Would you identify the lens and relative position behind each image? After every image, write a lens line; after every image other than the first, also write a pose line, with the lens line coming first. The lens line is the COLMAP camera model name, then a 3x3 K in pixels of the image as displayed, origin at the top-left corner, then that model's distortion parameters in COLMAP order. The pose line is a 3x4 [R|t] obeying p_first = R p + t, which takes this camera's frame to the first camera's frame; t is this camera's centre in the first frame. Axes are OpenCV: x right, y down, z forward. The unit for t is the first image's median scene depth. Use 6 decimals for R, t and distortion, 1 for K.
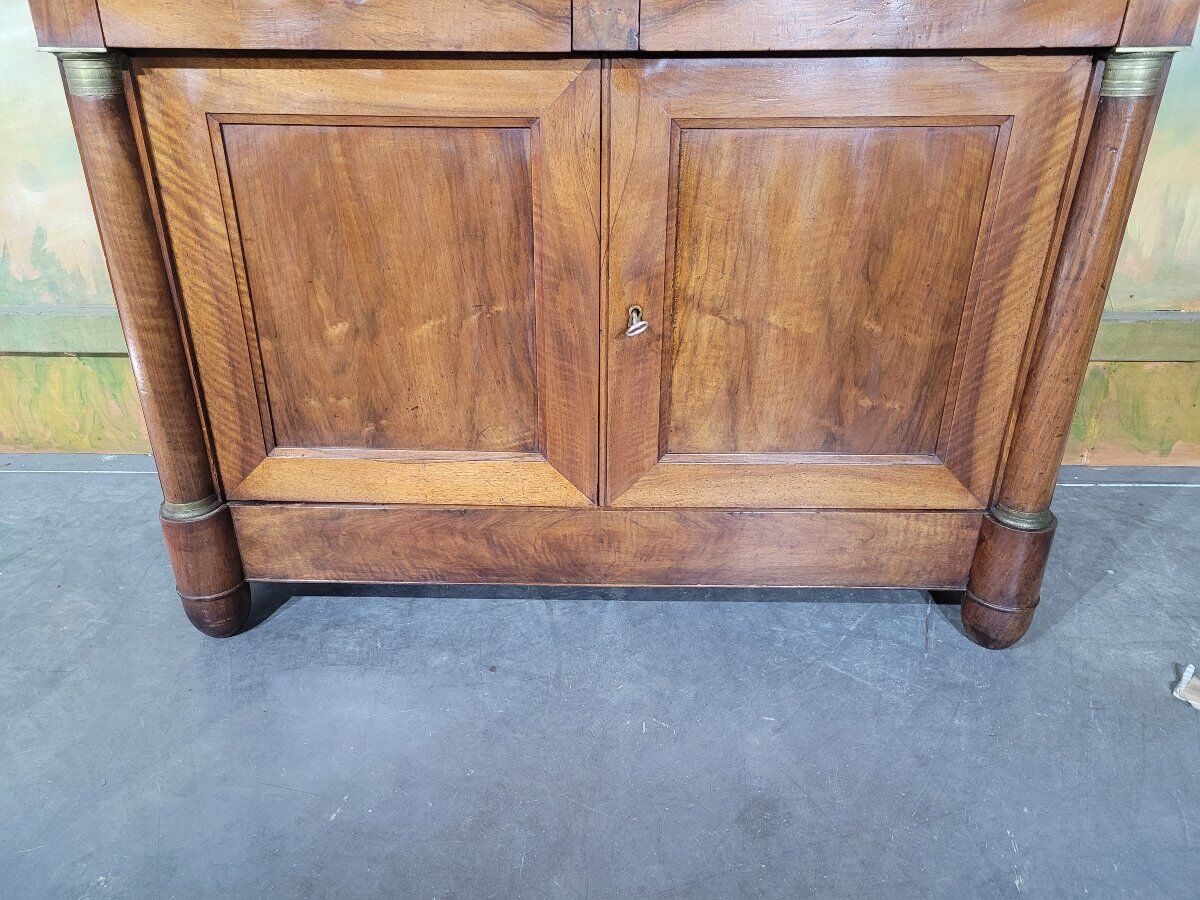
lens RADIAL K [[910.1, 0, 594.9], [0, 910.1, 444.9], [0, 0, 1]] dist [0.049561, -0.027761]
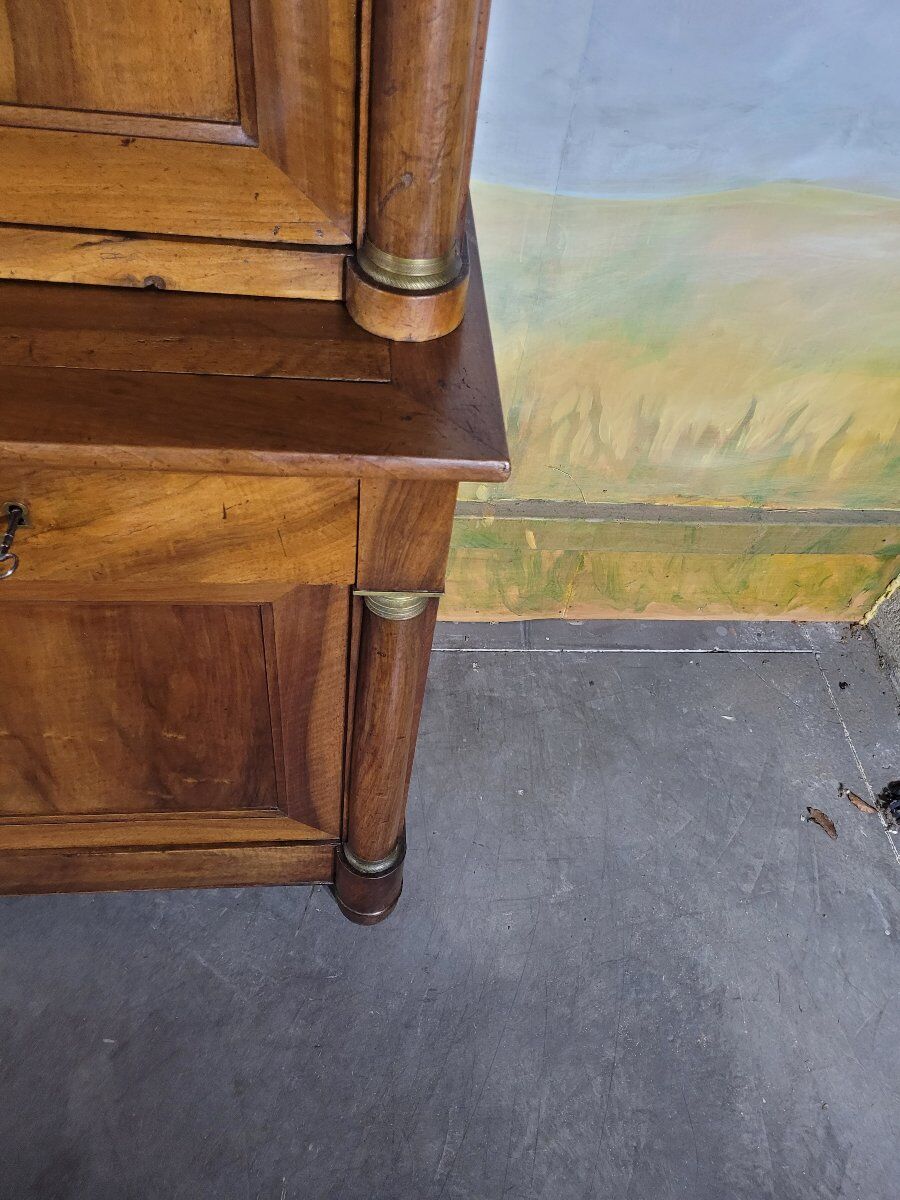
lens RADIAL K [[910.1, 0, 451.8], [0, 910.1, 604.4], [0, 0, 1]] dist [0.049561, -0.027761]
pose [[0.990660, -0.003239, 0.136317, 0.424040], [-0.054050, 0.908498, 0.414380, -0.588705], [-0.125186, -0.417877, 0.899837, 0.215176]]
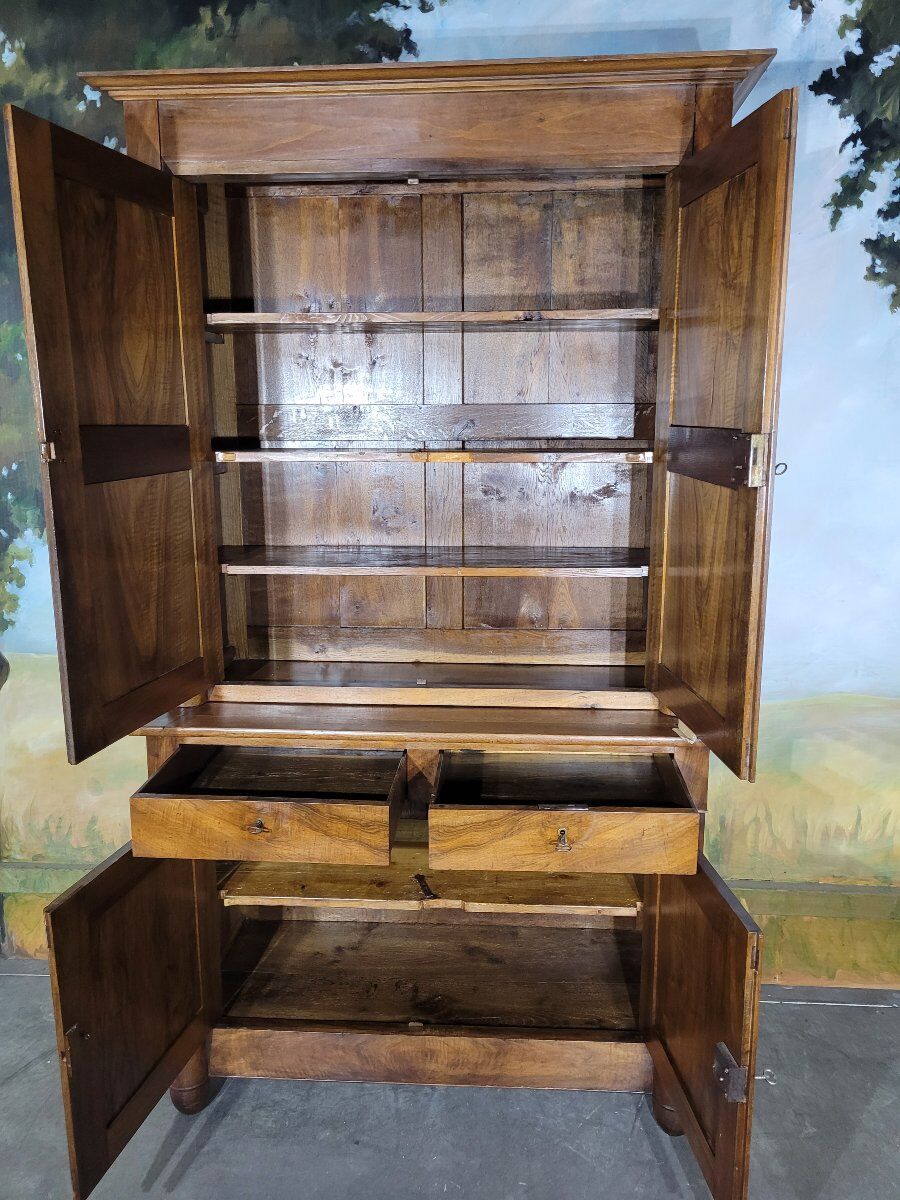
lens RADIAL K [[910.1, 0, 465.3], [0, 910.1, 586.0], [0, 0, 1]] dist [0.049561, -0.027761]
pose [[0.999280, 0.004836, -0.037633, 0.142371], [-0.014744, 0.963384, -0.267720, -0.280226], [0.034960, 0.268082, 0.962762, -0.862856]]
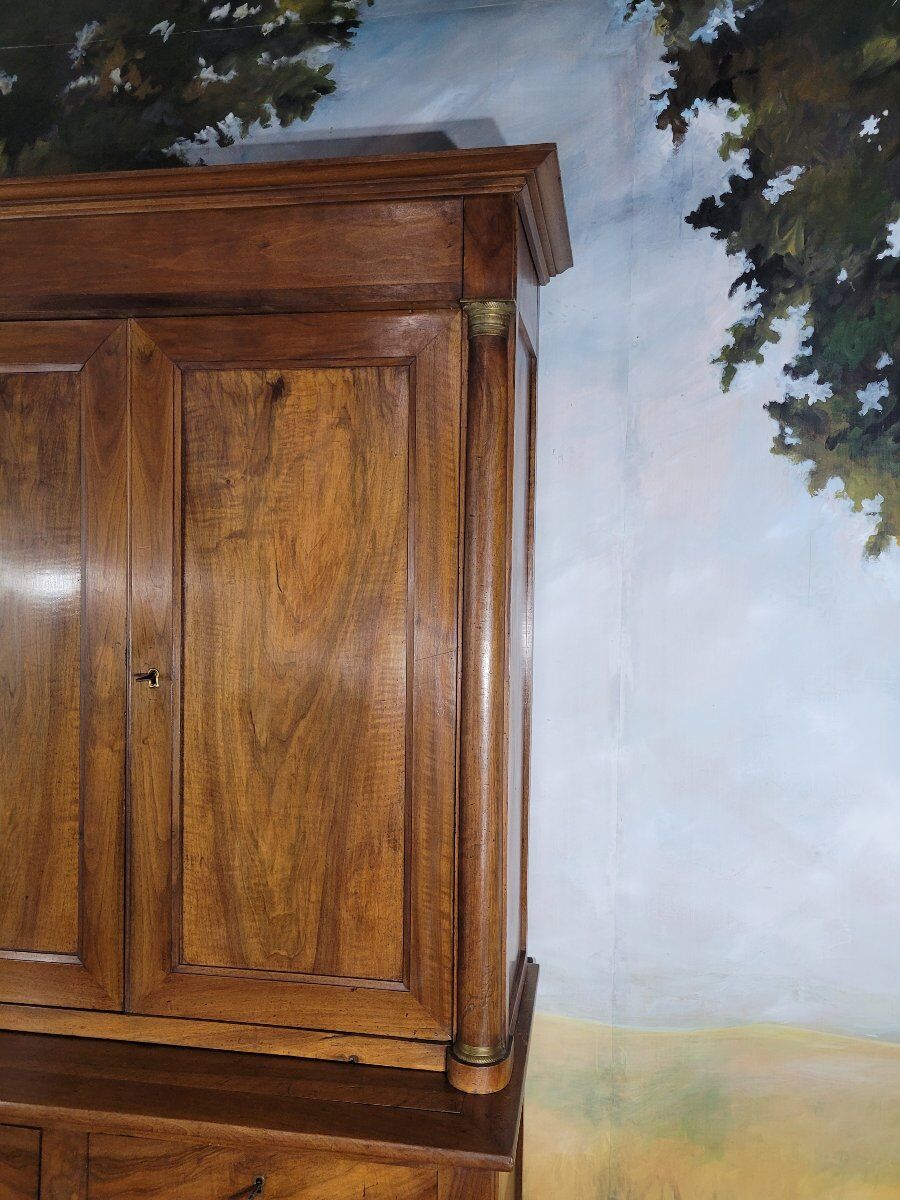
lens RADIAL K [[910.1, 0, 445.6], [0, 910.1, 594.0], [0, 0, 1]] dist [0.049561, -0.027761]
pose [[0.991024, 0.016971, -0.132603, 0.574377], [-0.071973, 0.903618, -0.422250, -0.570702], [0.112656, 0.428004, 0.896728, -0.420010]]
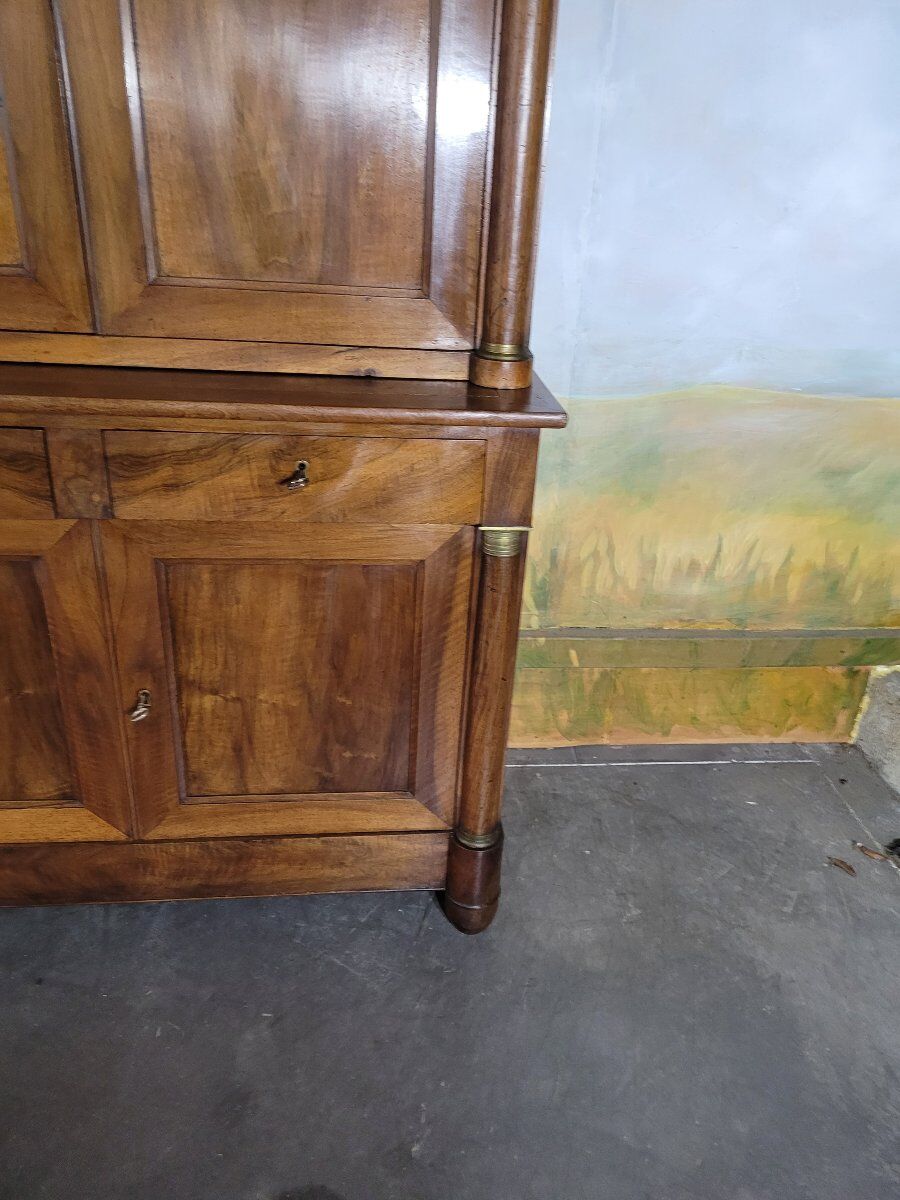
lens RADIAL K [[910.1, 0, 468.9], [0, 910.1, 608.3], [0, 0, 1]] dist [0.049561, -0.027761]
pose [[0.990743, -0.003669, 0.135702, 0.287343], [0.002983, 0.999982, 0.005256, -0.248394], [-0.135718, -0.004802, 0.990736, -0.254811]]
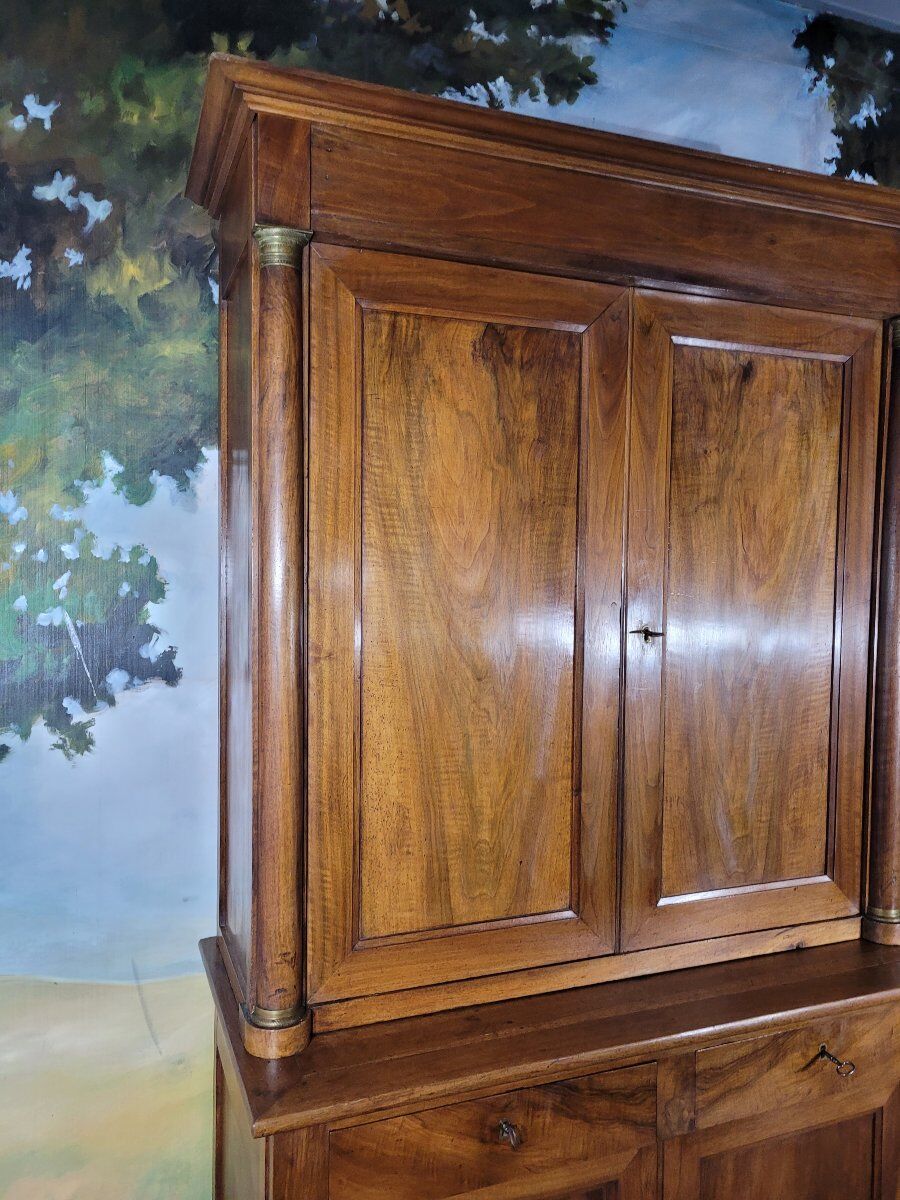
lens RADIAL K [[910.1, 0, 451.1], [0, 910.1, 606.7], [0, 0, 1]] dist [0.049561, -0.027761]
pose [[0.919012, -0.006052, 0.394182, -0.686574], [0.165532, 0.913392, -0.371905, -0.559727], [-0.357792, 0.407035, 0.840421, -0.323625]]
